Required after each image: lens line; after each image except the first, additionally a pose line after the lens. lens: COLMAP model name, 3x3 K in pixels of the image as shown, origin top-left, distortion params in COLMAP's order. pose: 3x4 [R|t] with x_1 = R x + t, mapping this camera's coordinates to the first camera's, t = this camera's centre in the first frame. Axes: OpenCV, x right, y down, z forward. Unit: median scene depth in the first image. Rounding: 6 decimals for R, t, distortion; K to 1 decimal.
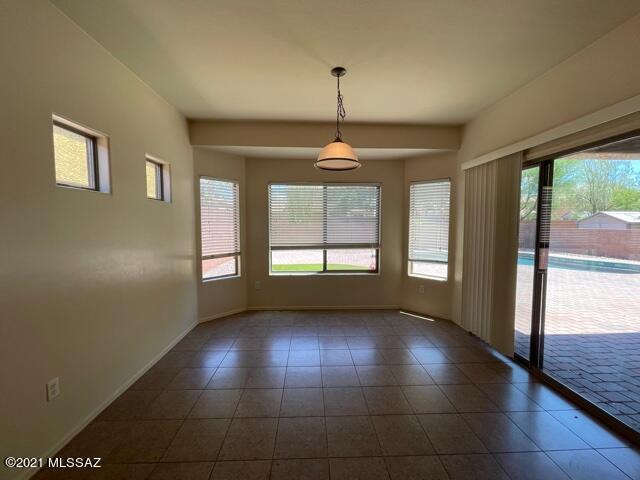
lens RADIAL K [[257.8, 0, 318.9], [0, 257.8, 239.3], [0, 0, 1]] dist [-0.000783, 0.000000]
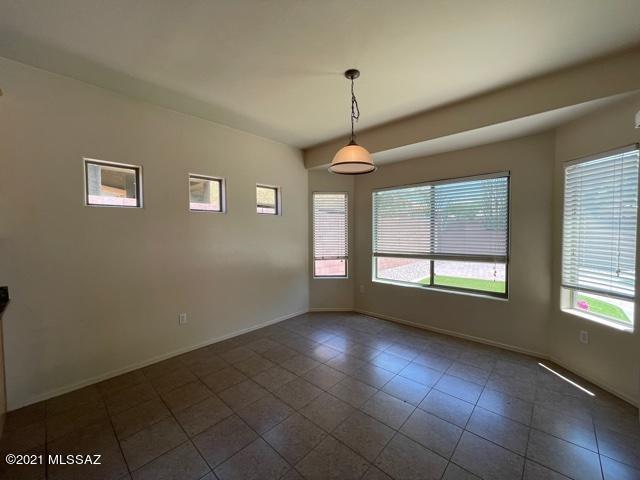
lens RADIAL K [[257.8, 0, 318.9], [0, 257.8, 239.3], [0, 0, 1]] dist [-0.000783, 0.000000]
pose [[0.707175, 0.016738, -0.706840, 0.377279], [-0.035760, 0.999287, -0.012114, -0.004756], [0.706133, 0.033843, 0.707270, 0.131935]]
